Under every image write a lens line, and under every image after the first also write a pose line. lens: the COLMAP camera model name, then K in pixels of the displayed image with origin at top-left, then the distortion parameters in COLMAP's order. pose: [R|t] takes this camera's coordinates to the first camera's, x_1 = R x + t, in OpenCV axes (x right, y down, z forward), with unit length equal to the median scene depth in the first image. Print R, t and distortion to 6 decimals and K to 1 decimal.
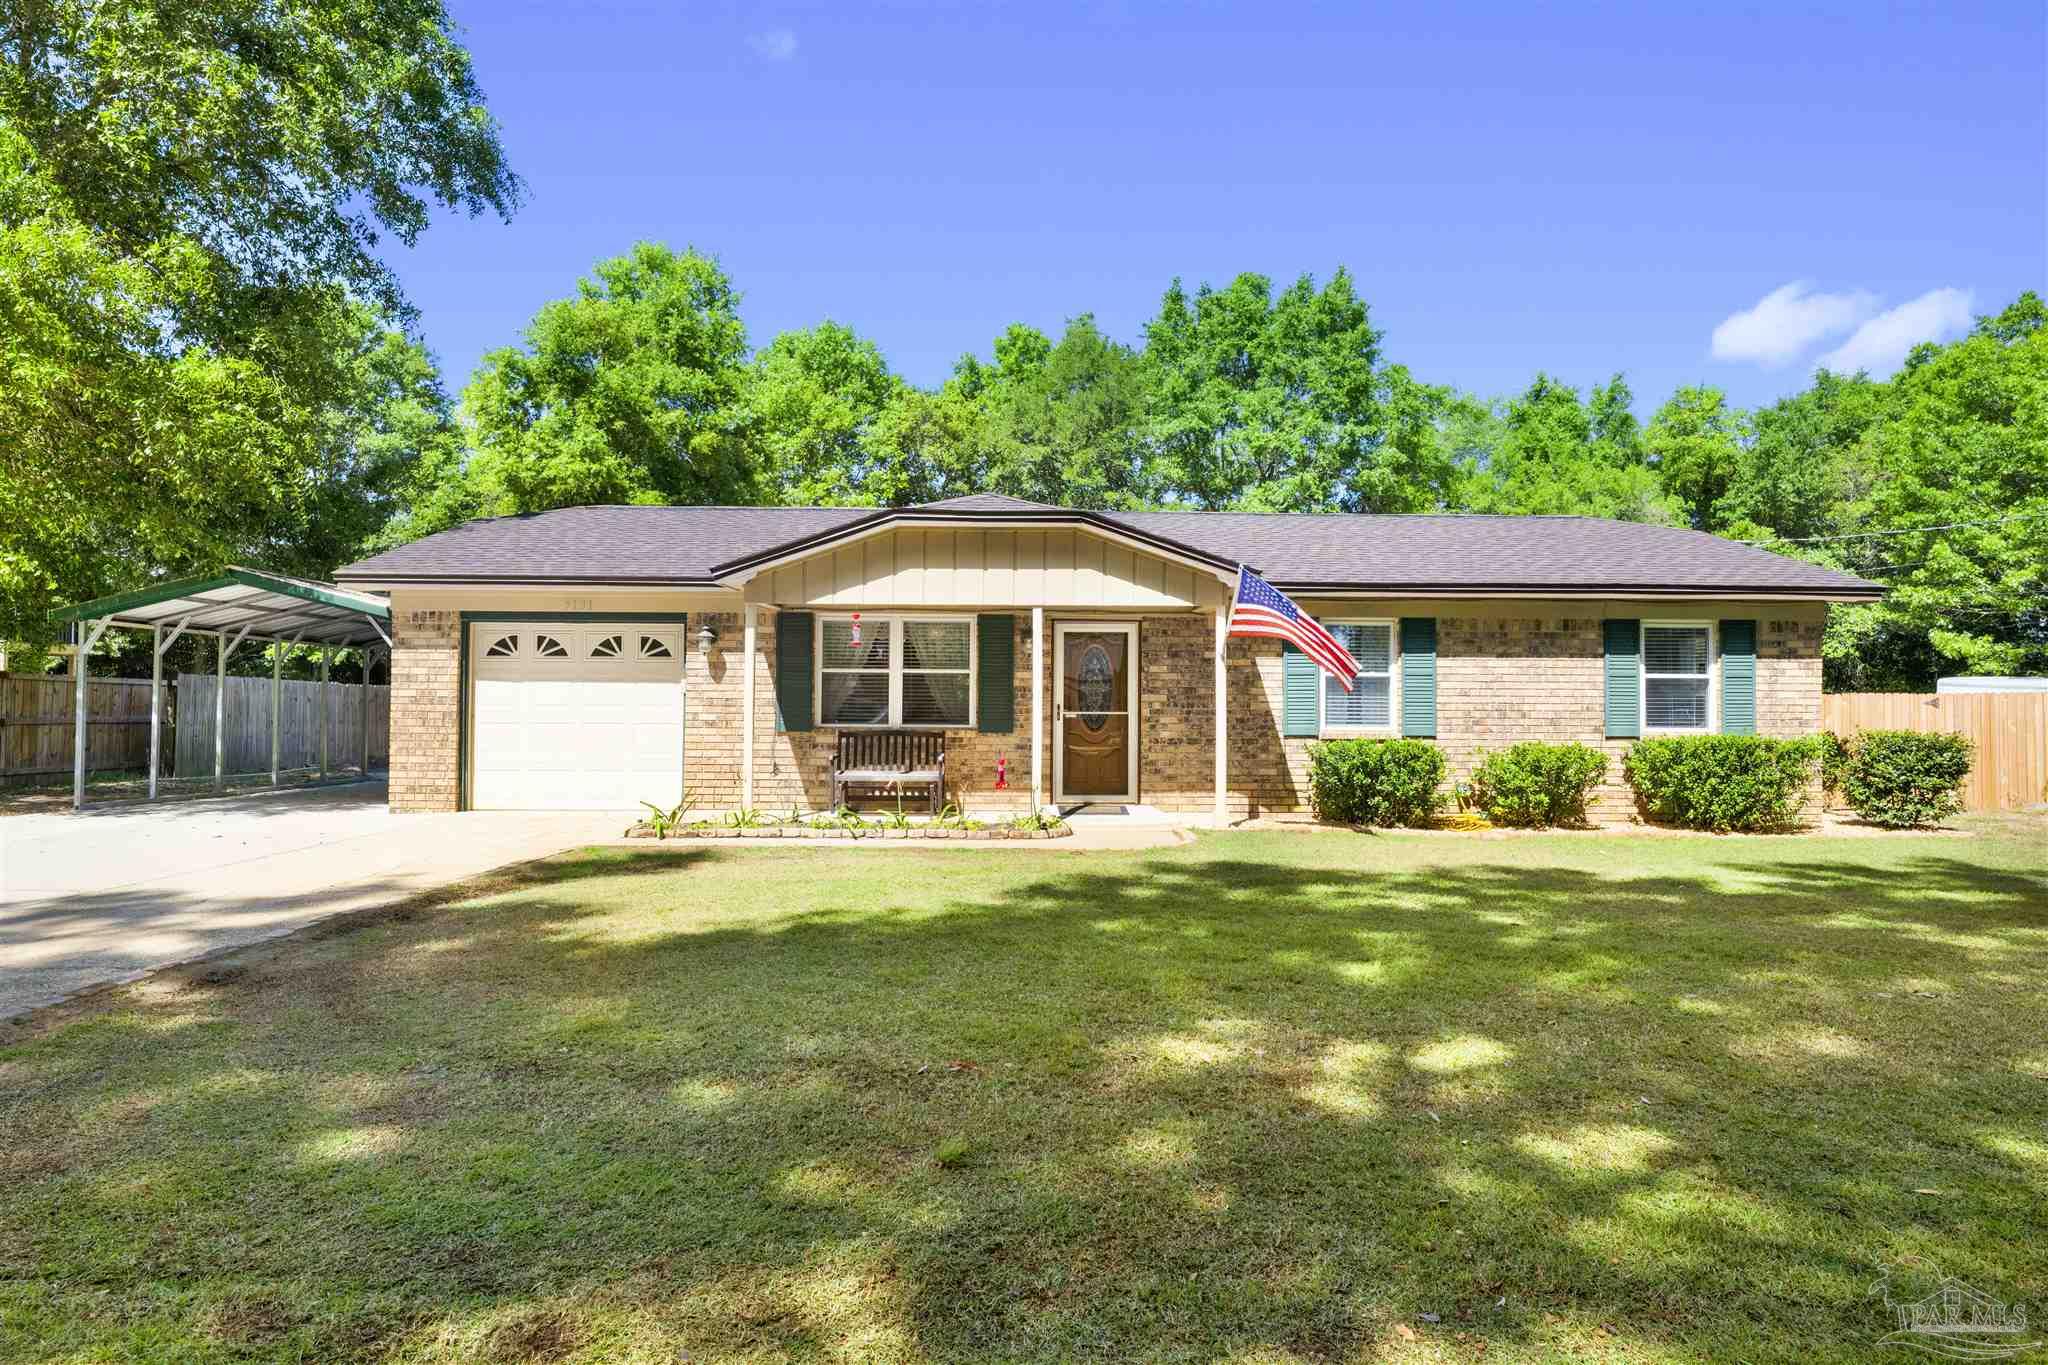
lens RADIAL K [[1129.5, 0, 1006.3], [0, 1129.5, 694.1], [0, 0, 1]] dist [-0.002500, 0.005311]
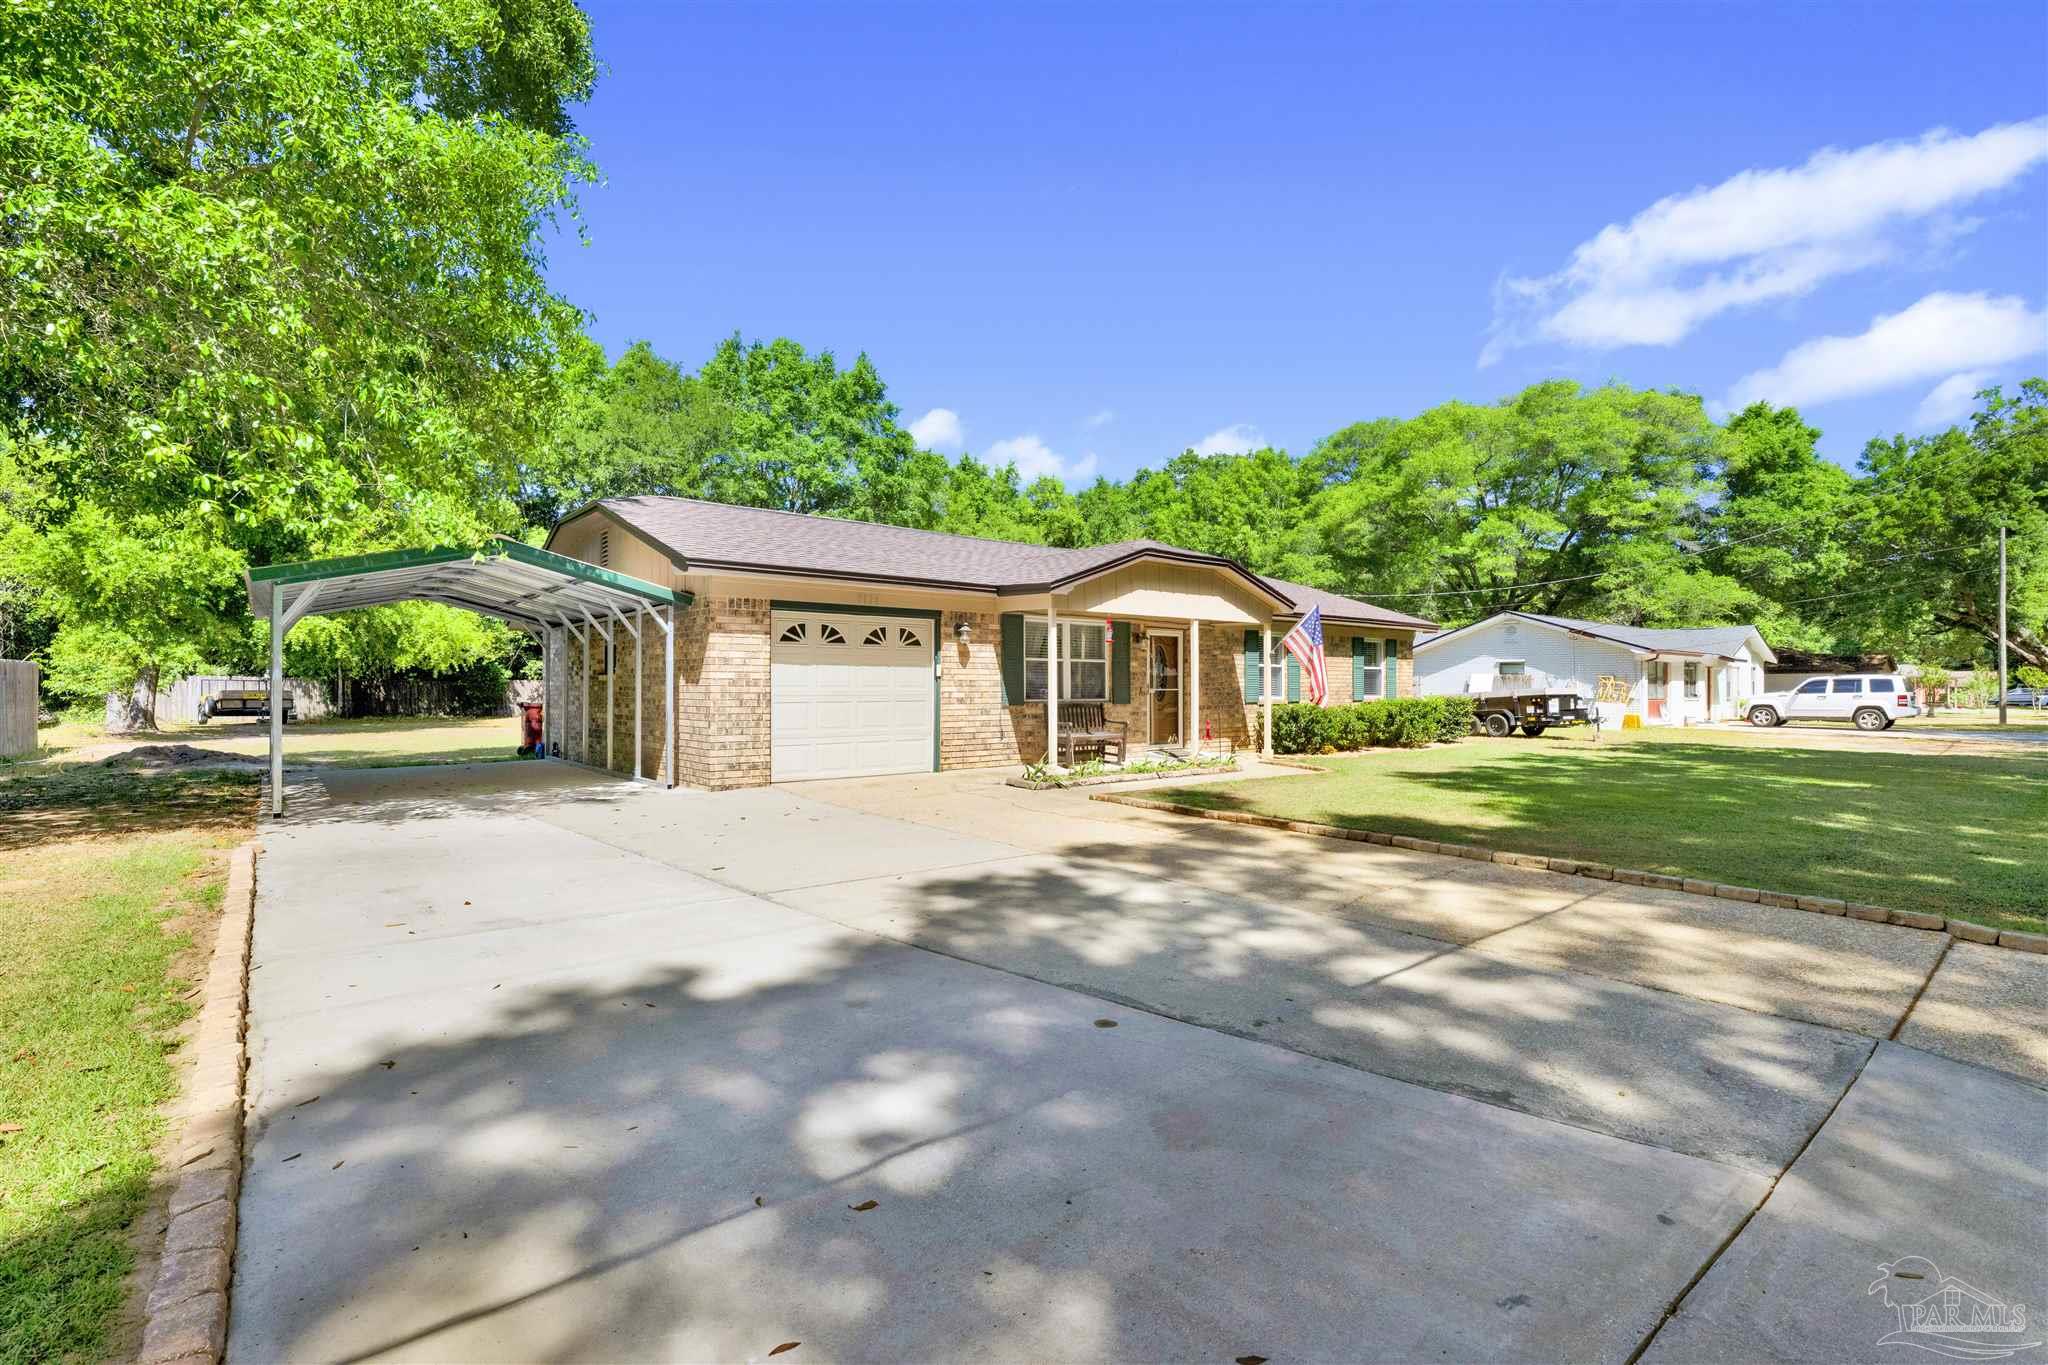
lens RADIAL K [[924.0, 0, 1012.7], [0, 924.0, 674.6], [0, 0, 1]] dist [-0.000478, -0.000181]
pose [[0.785365, 0.002848, 0.619027, -0.839979], [-0.002477, 0.999996, -0.001458, -0.001092], [-0.619029, -0.000388, 0.785368, 0.159765]]
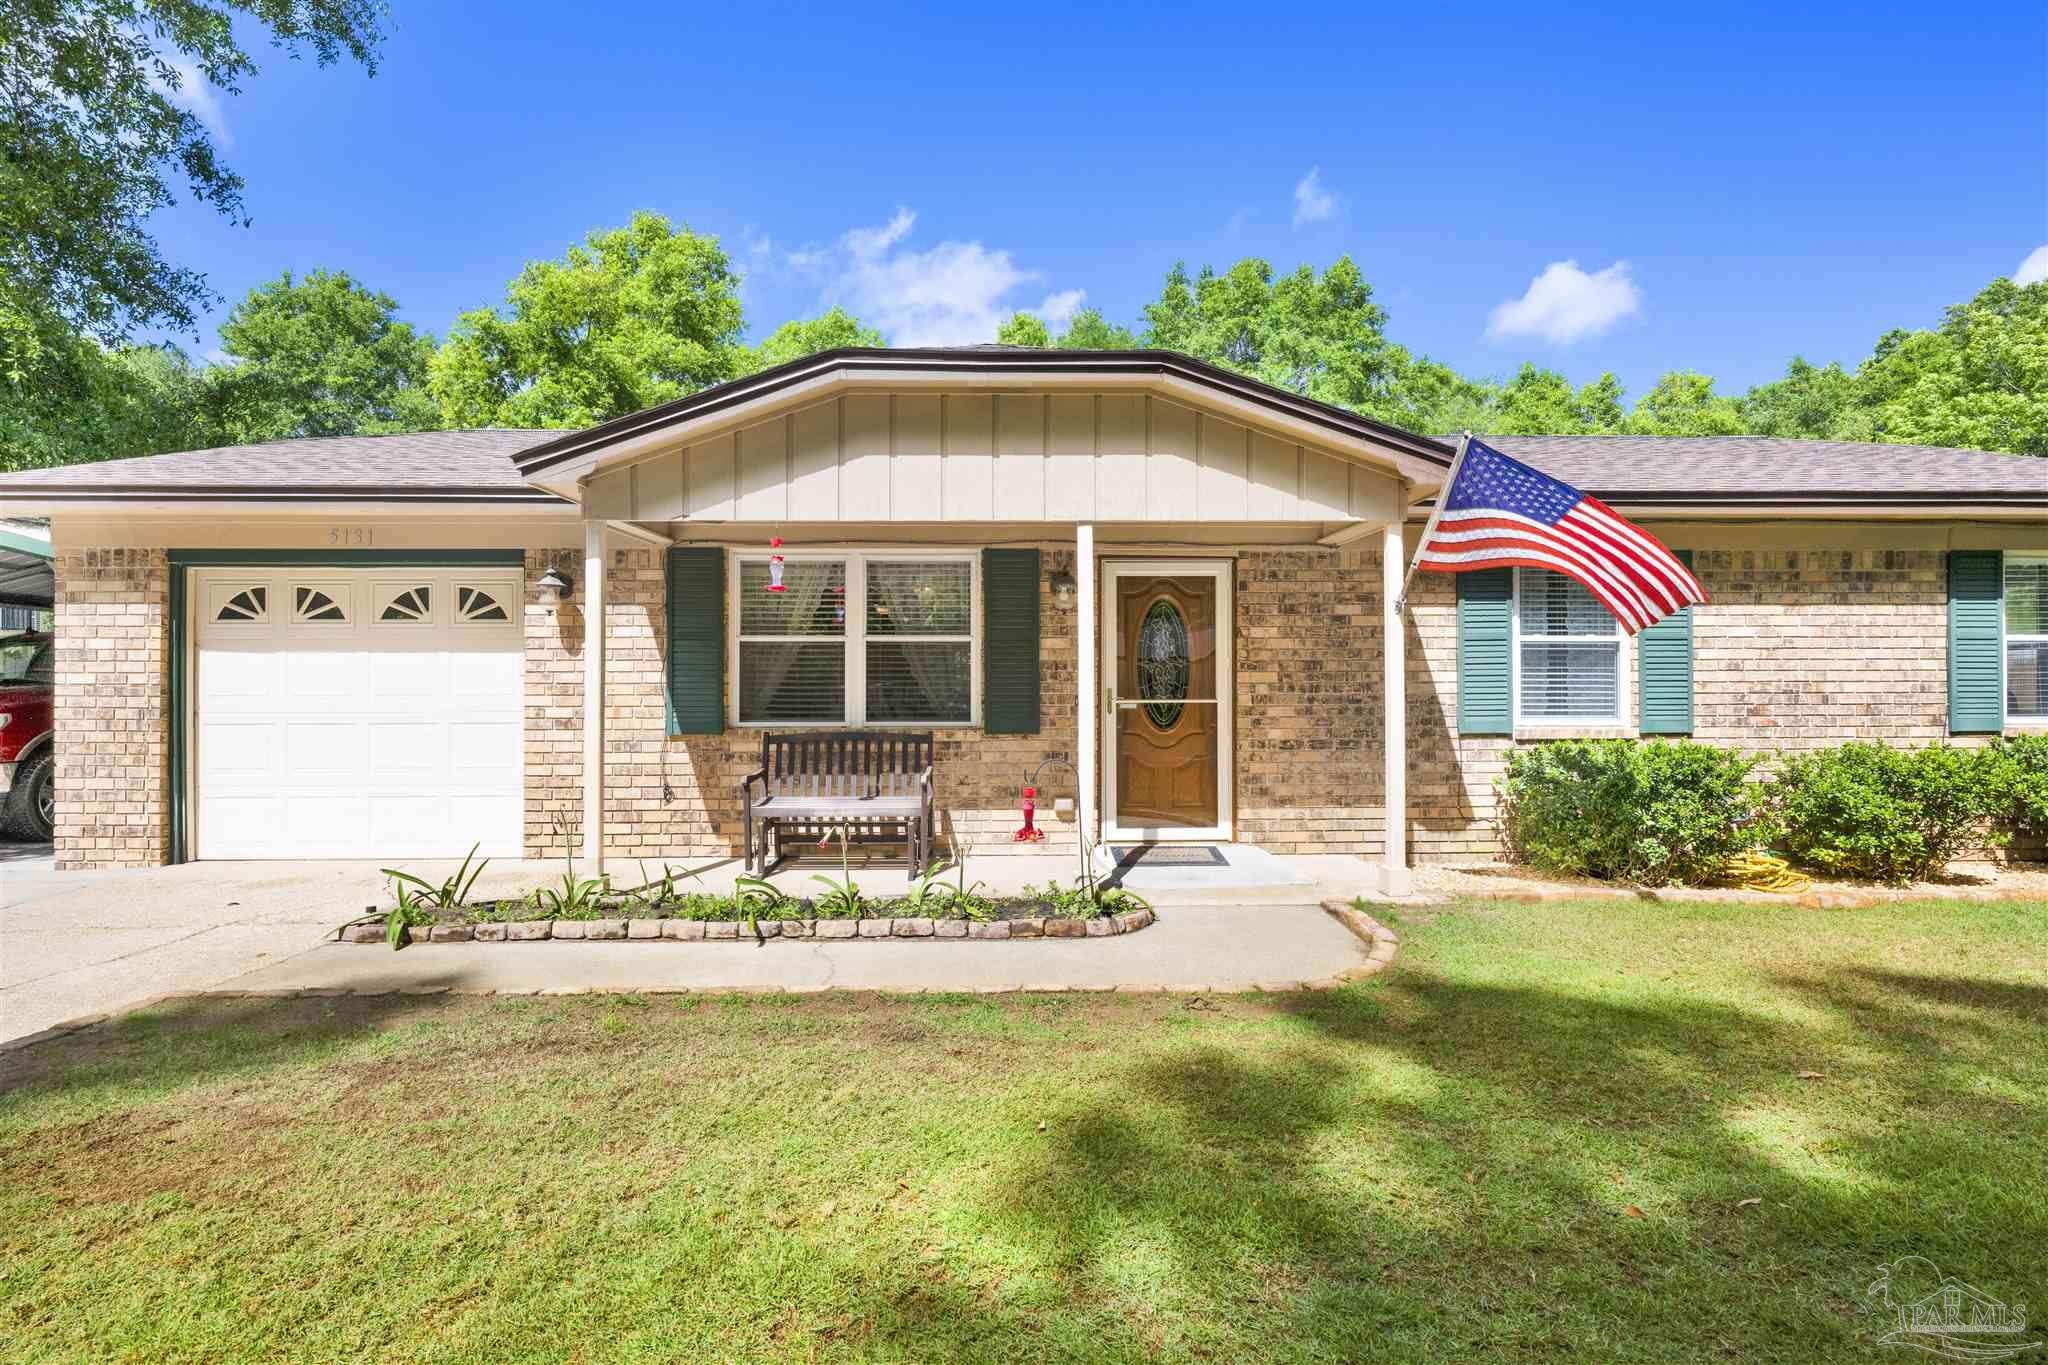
lens RADIAL K [[992.5, 0, 1015.7], [0, 992.5, 693.8], [0, 0, 1]] dist [-0.002904, 0.001801]
pose [[0.999929, -0.008007, 0.008795, -0.012188], [0.007864, 0.999839, 0.016152, 0.002488], [-0.008923, -0.016082, 0.999831, 0.434359]]
